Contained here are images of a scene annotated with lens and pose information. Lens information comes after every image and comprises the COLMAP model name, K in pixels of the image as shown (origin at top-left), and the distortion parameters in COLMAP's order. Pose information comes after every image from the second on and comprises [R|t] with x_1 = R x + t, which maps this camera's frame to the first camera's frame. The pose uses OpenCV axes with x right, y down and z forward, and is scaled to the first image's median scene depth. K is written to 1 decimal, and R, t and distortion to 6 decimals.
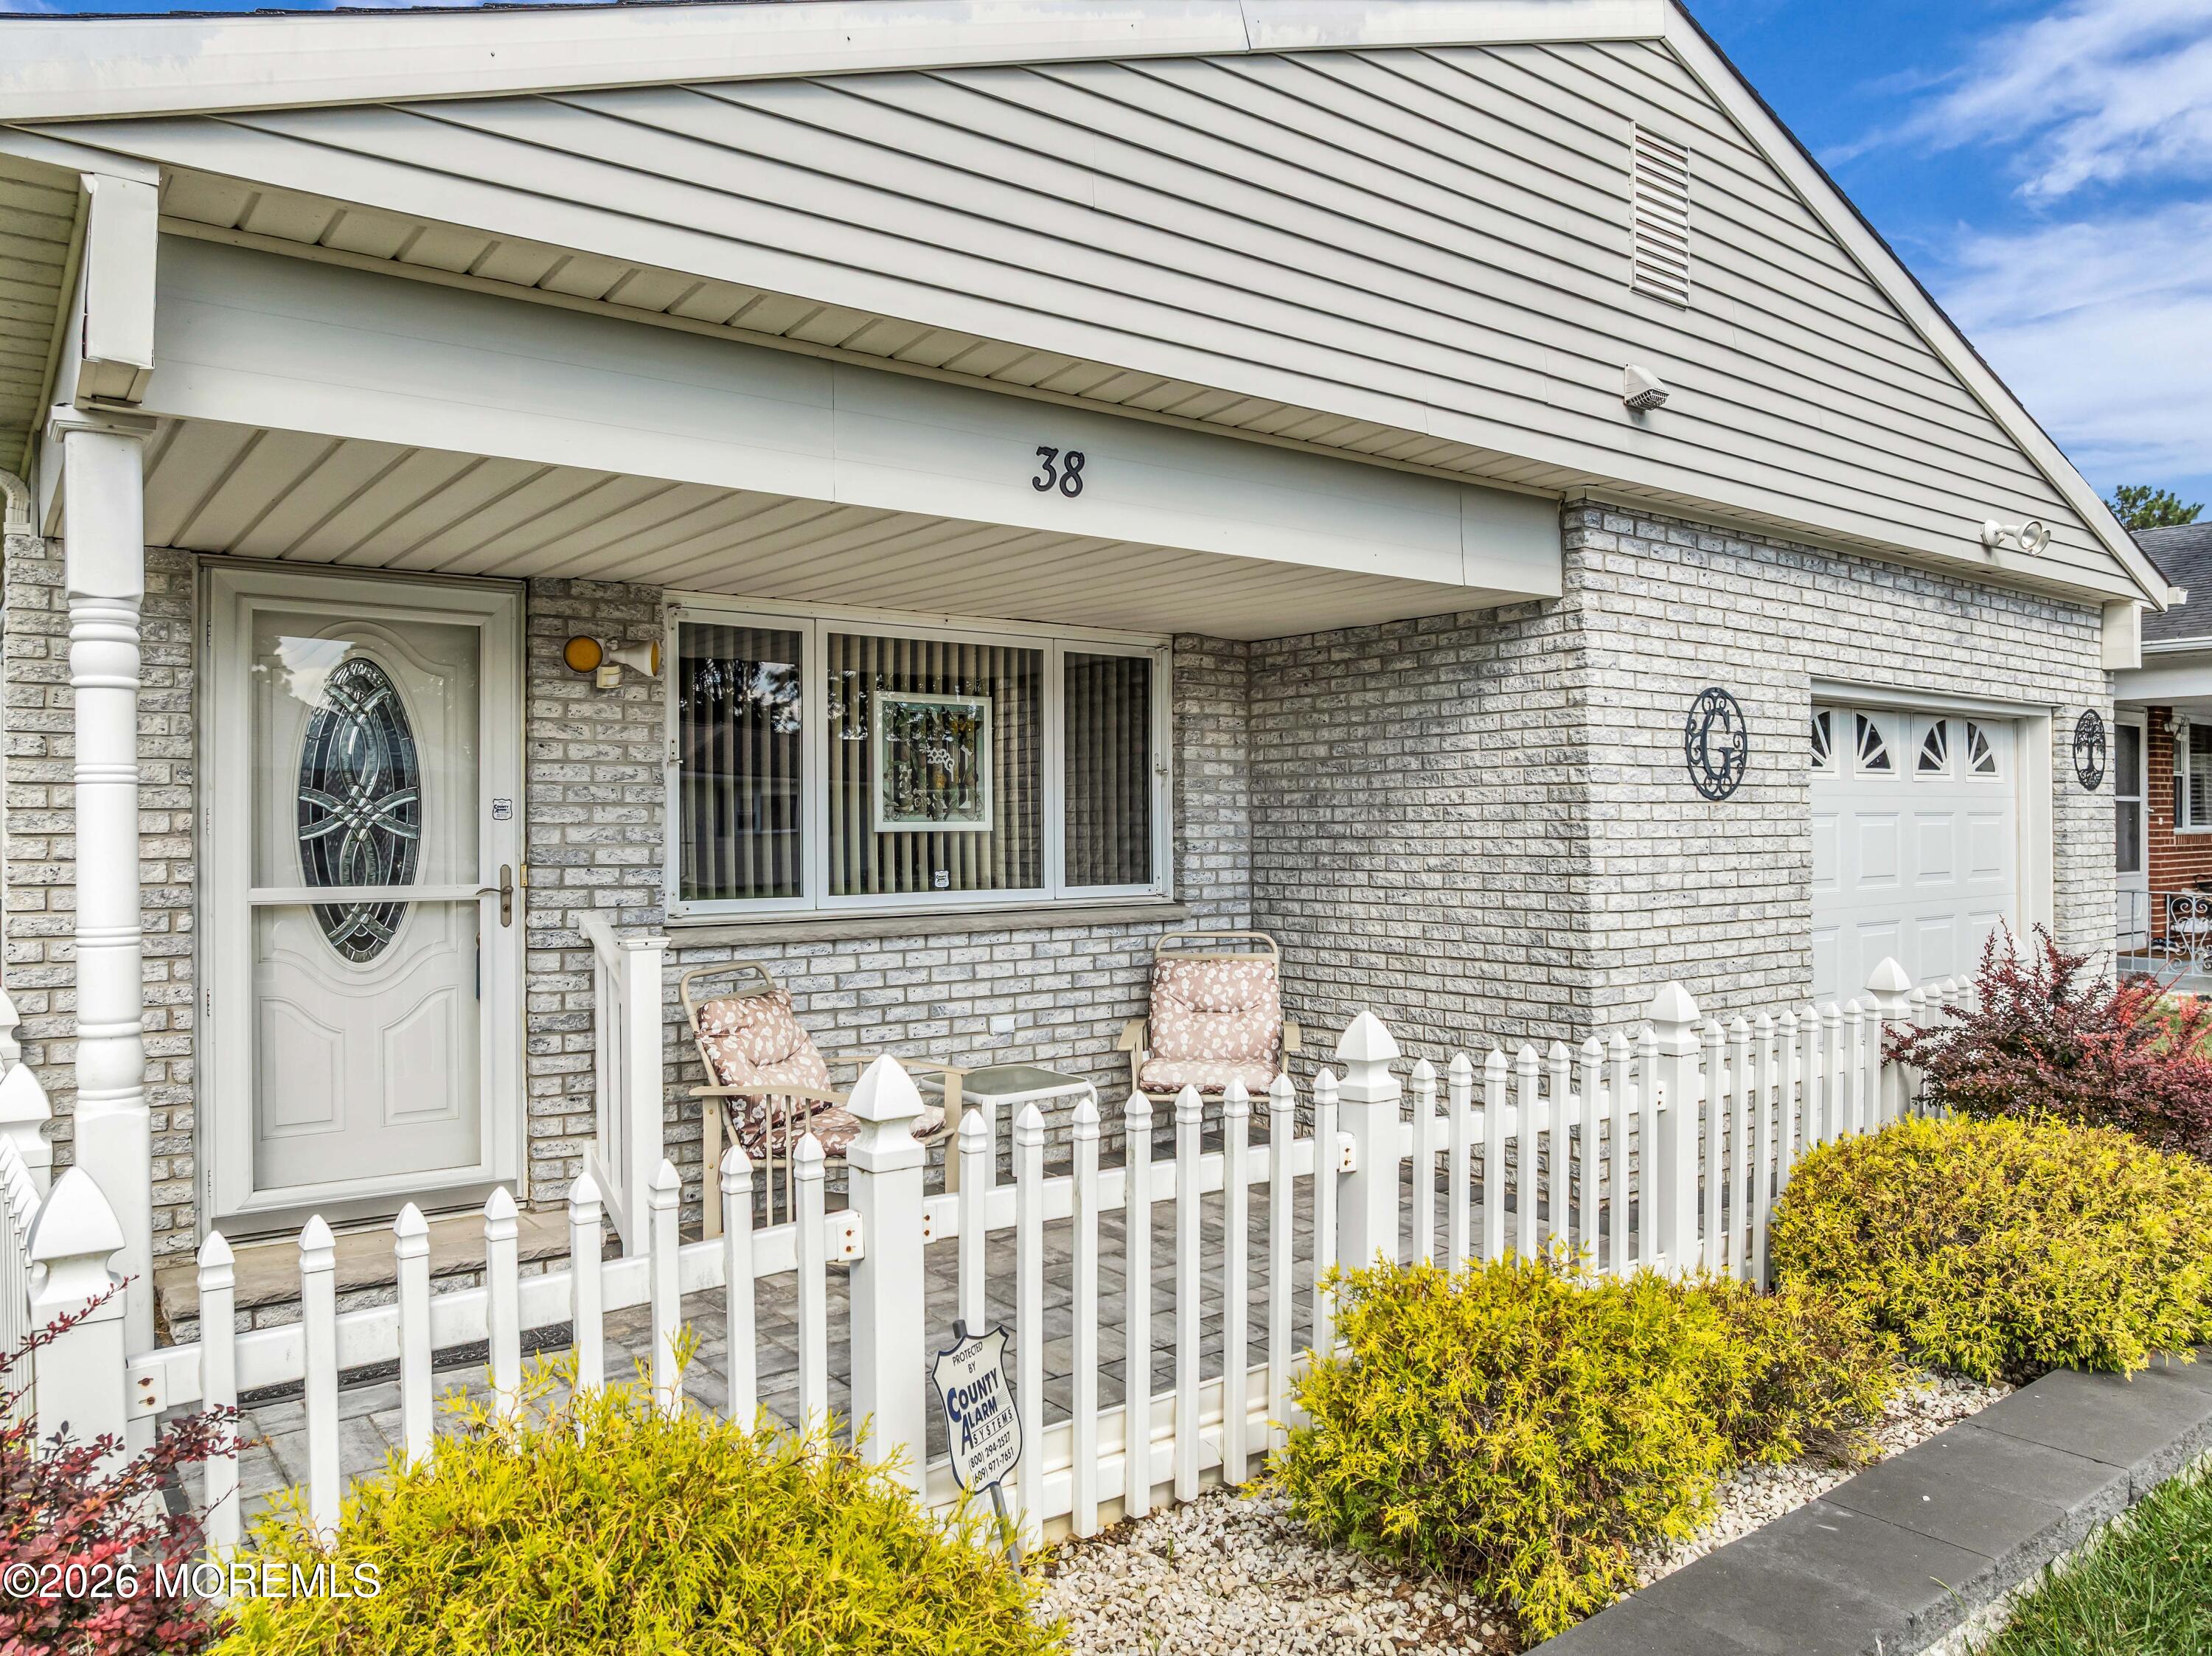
lens RADIAL K [[1566.1, 0, 1096.4], [0, 1566.1, 823.8], [0, 0, 1]] dist [-0.039778, -0.002047]
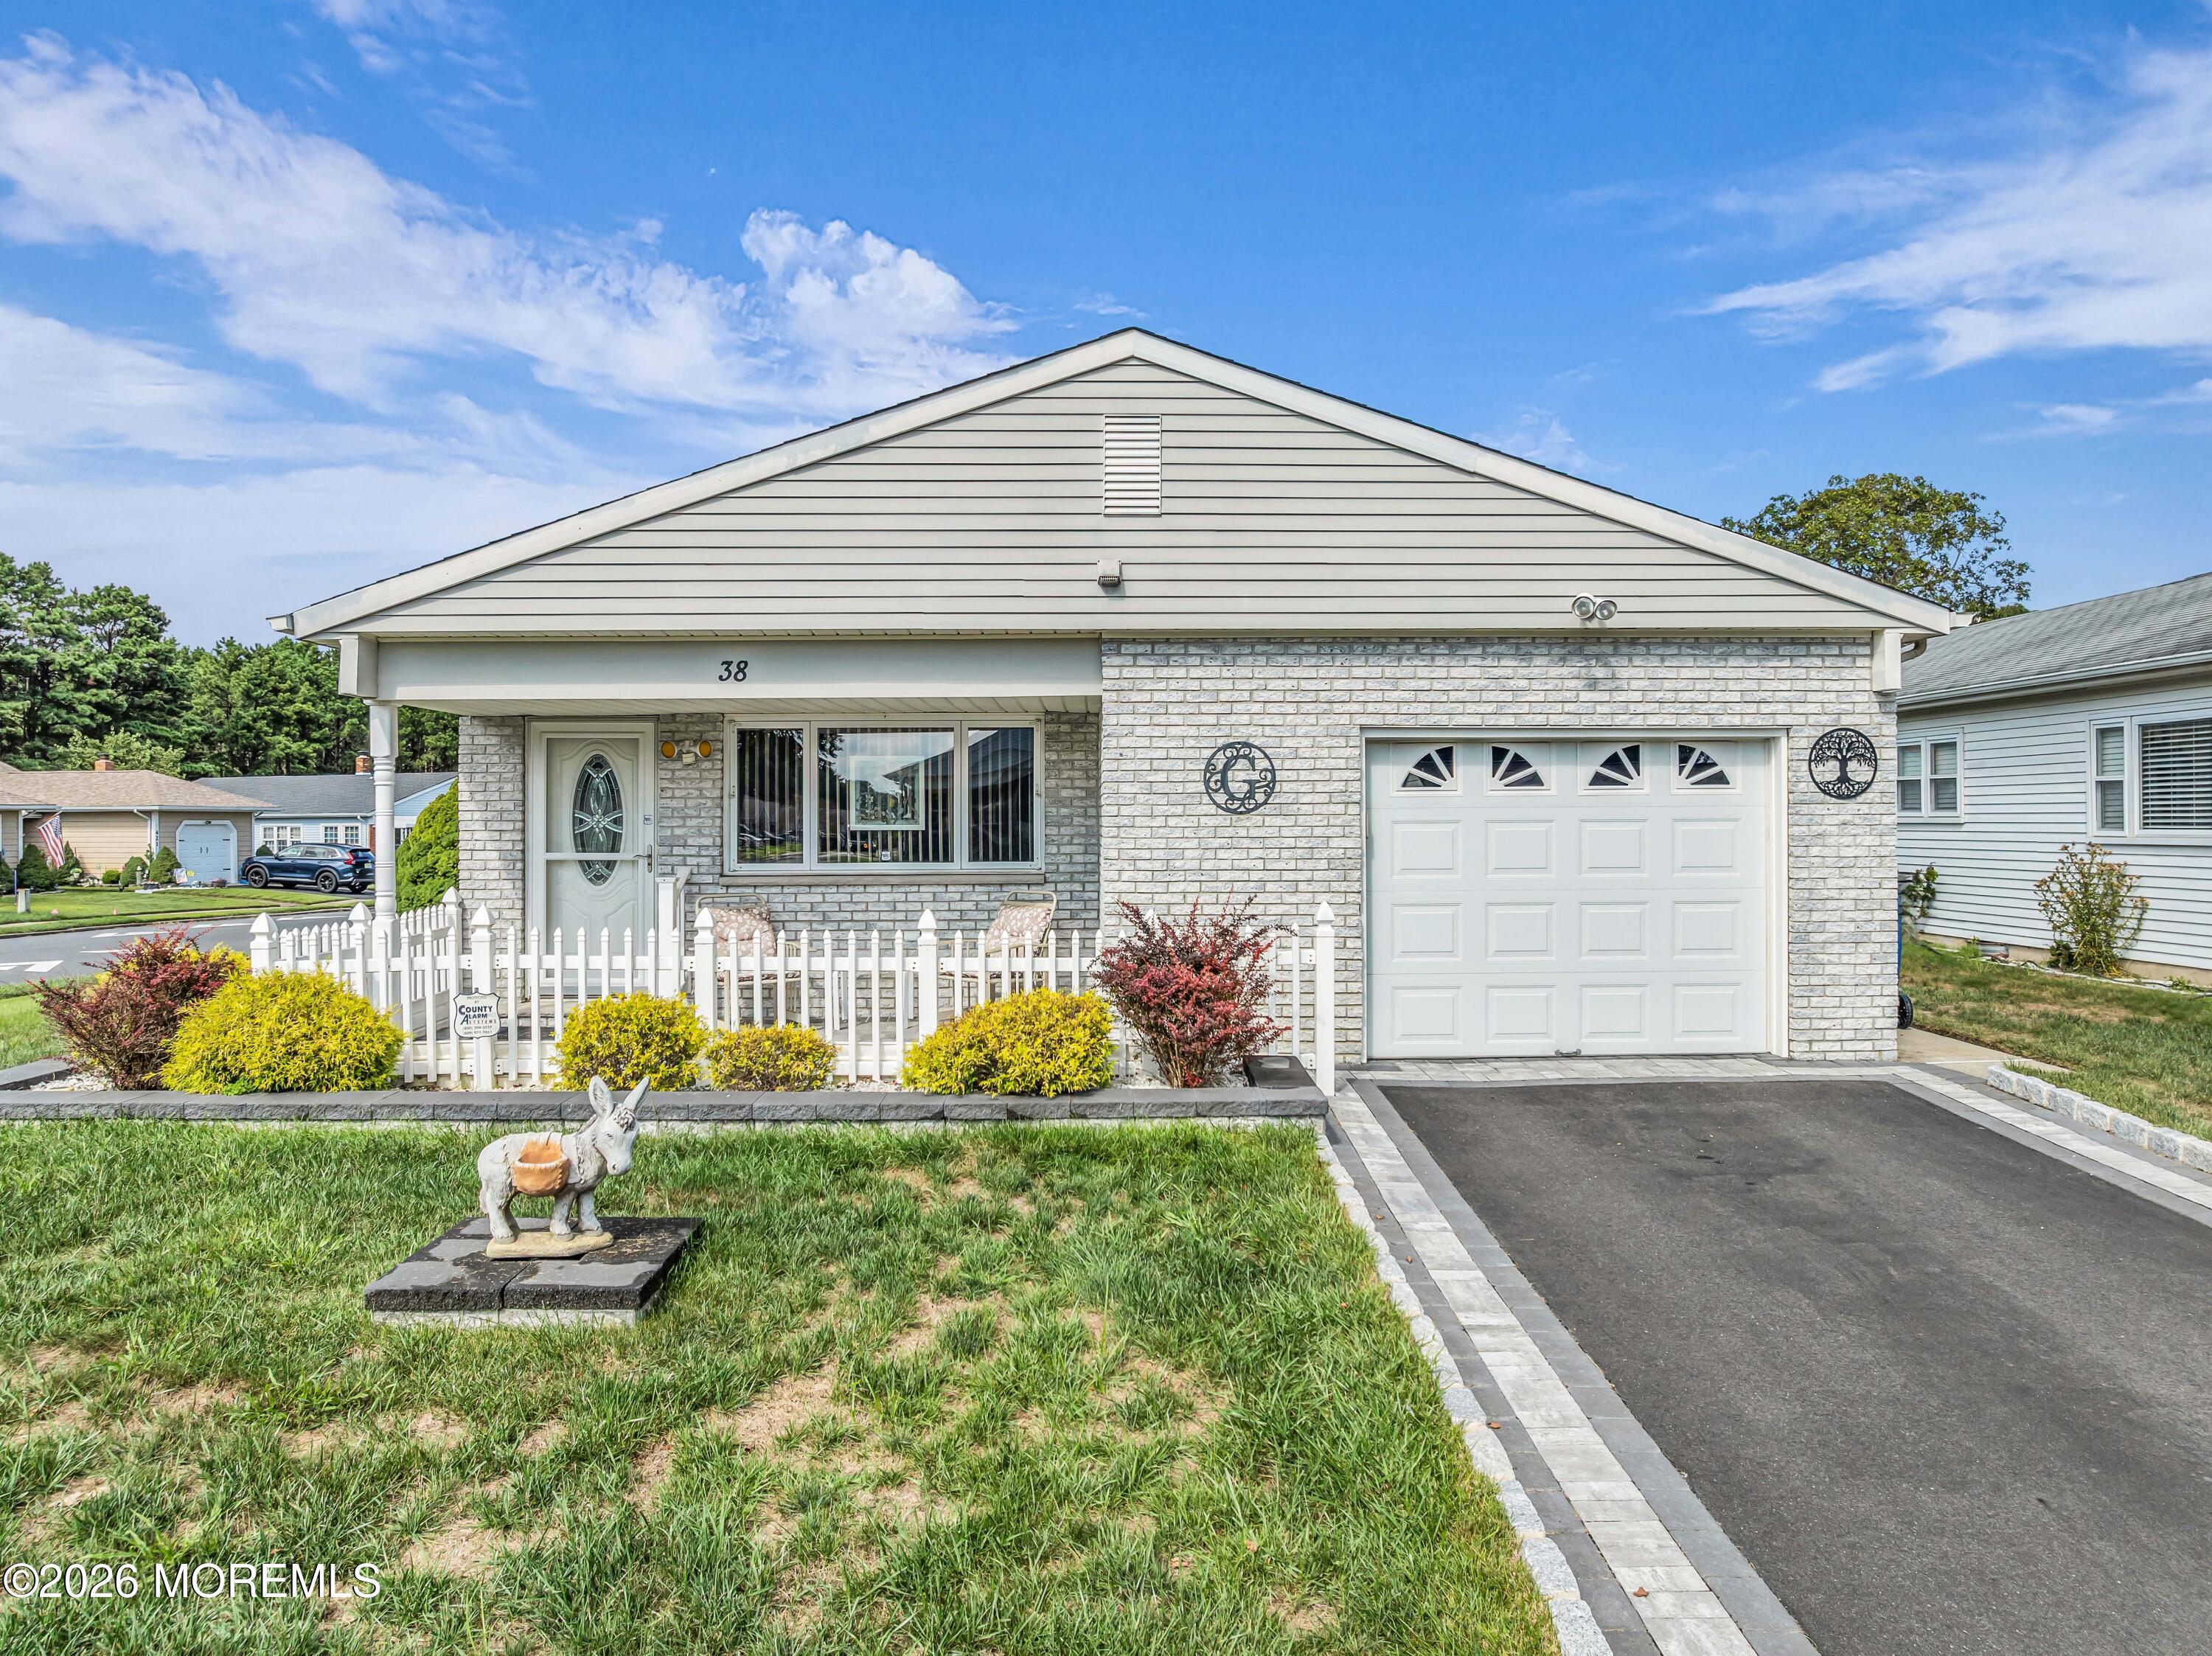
lens RADIAL K [[1566.1, 0, 1098.4], [0, 1566.1, 831.2], [0, 0, 1]] dist [-0.039778, -0.002047]
pose [[0.805176, 0.007541, -0.592988, 1.227698], [0.000011, 0.999919, 0.012731, -0.017921], [0.593036, -0.010257, 0.805111, -0.349315]]
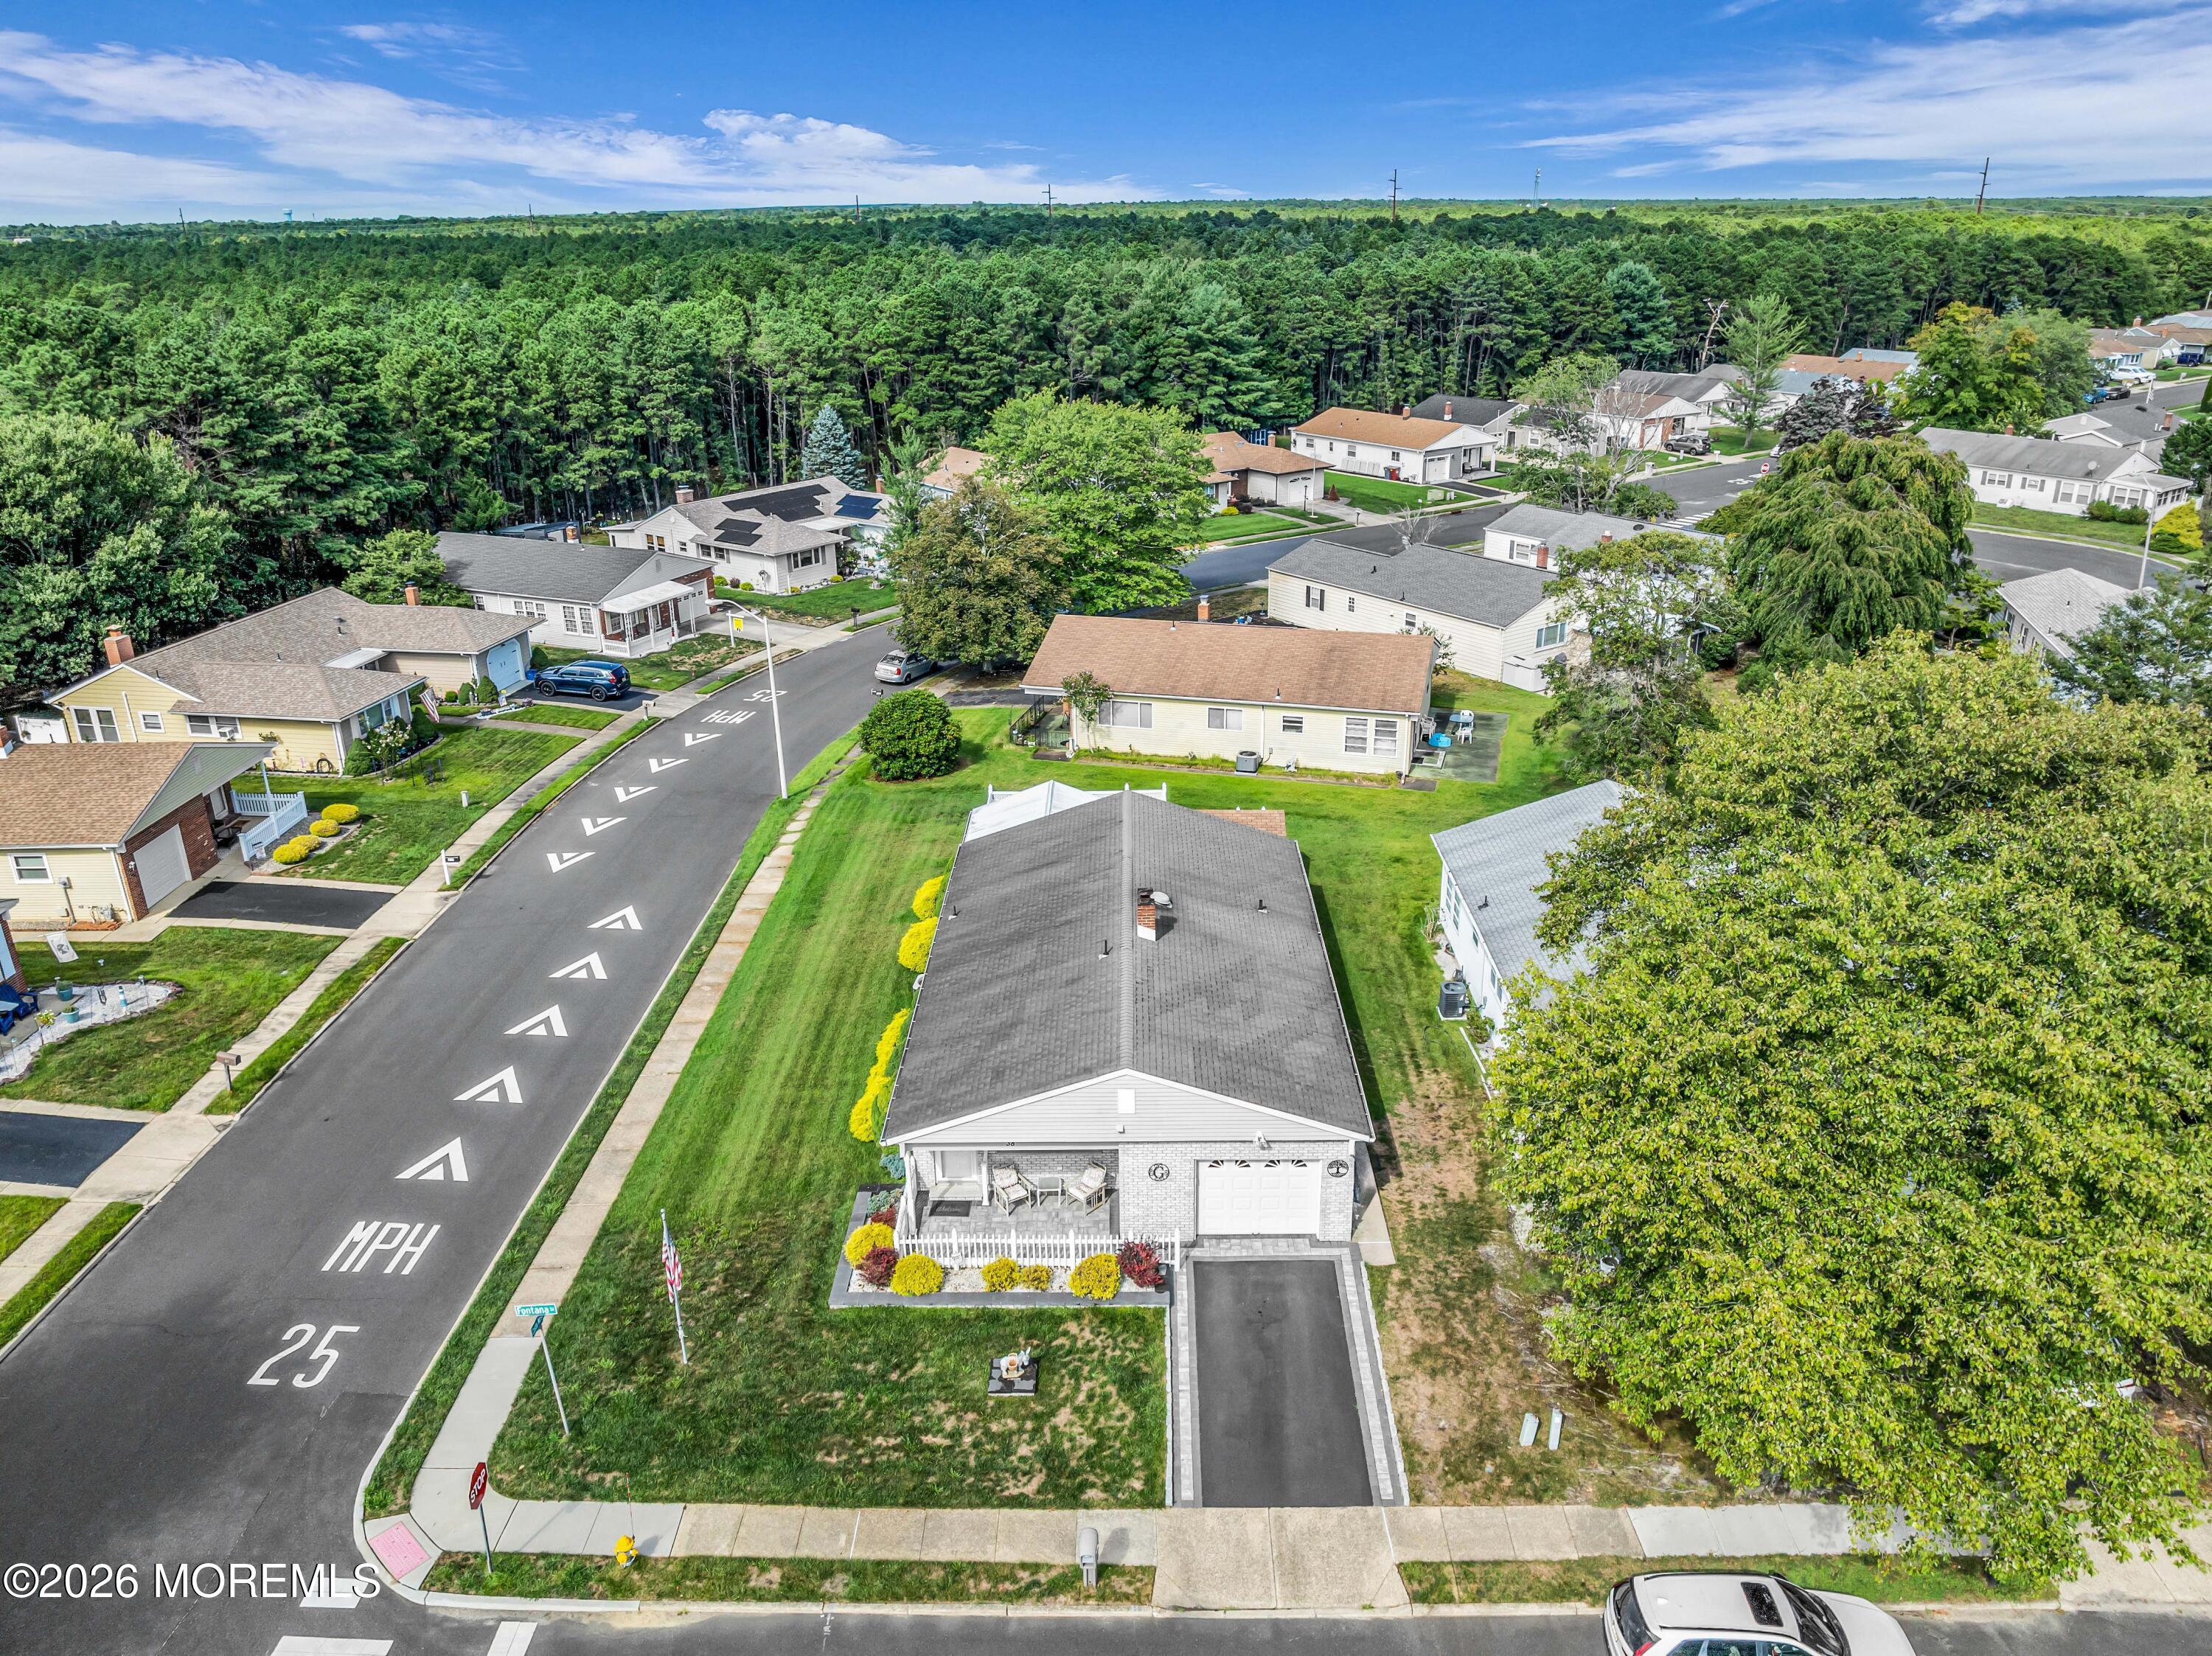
lens RADIAL K [[1566.1, 0, 1097.7], [0, 1566.1, 817.2], [0, 0, 1]] dist [-0.039778, -0.002047]
pose [[0.784316, 0.226309, -0.577610, 3.103753], [0.011347, 0.925696, 0.378098, -3.262058], [0.620258, -0.303102, 0.723470, -2.688668]]
